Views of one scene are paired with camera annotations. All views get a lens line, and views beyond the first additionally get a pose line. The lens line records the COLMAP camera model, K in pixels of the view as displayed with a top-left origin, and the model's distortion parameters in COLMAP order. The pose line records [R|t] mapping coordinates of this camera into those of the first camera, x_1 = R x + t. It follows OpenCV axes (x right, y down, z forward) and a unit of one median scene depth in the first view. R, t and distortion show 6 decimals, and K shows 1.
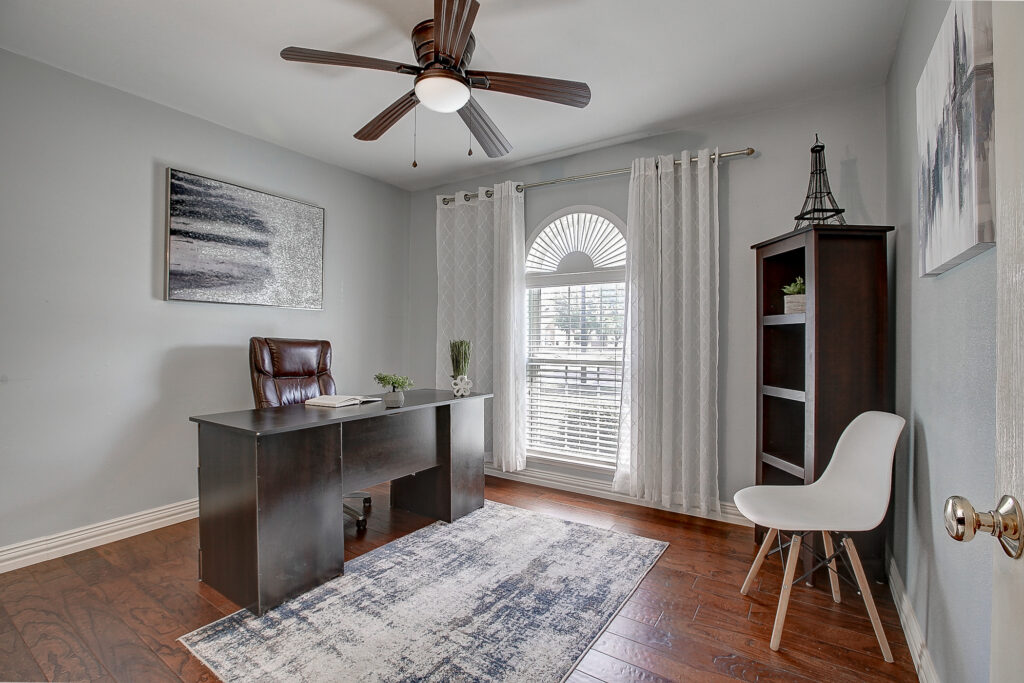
lens RADIAL K [[472.5, 0, 515.9], [0, 472.5, 340.3], [0, 0, 1]] dist [-0.027174, 0.000562]
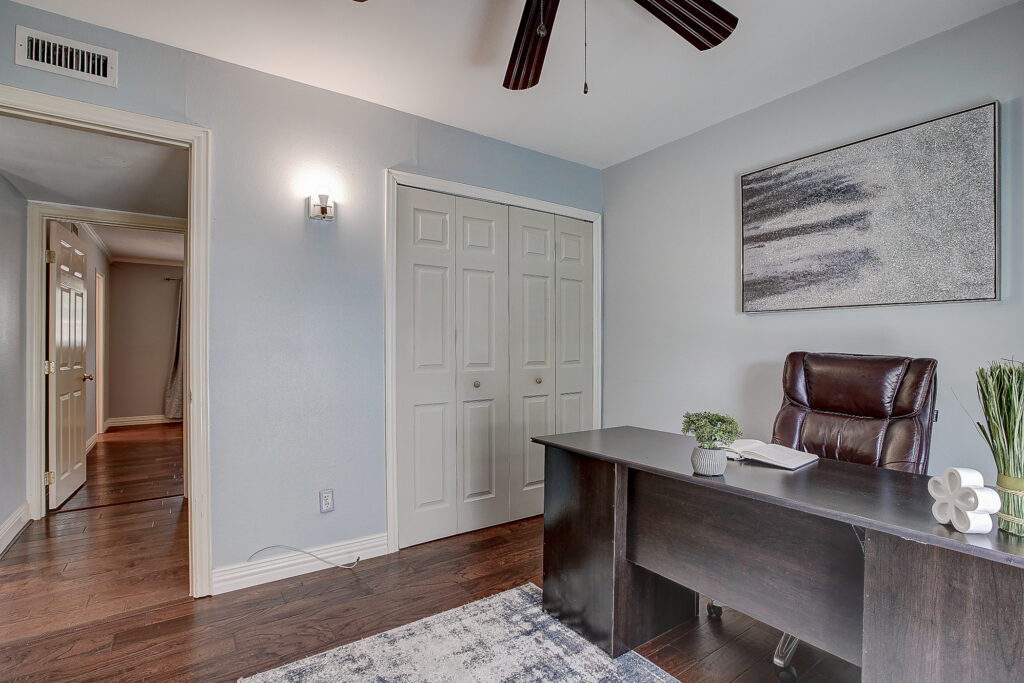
lens RADIAL K [[499.6, 0, 512.0], [0, 499.6, 341.5], [0, 0, 1]] dist [-0.033756, 0.000054]
pose [[-0.393738, -0.012006, -0.919144, 0.366927], [-0.005576, 0.999927, -0.010673, -0.013673], [0.919206, 0.000923, -0.393776, 0.935554]]
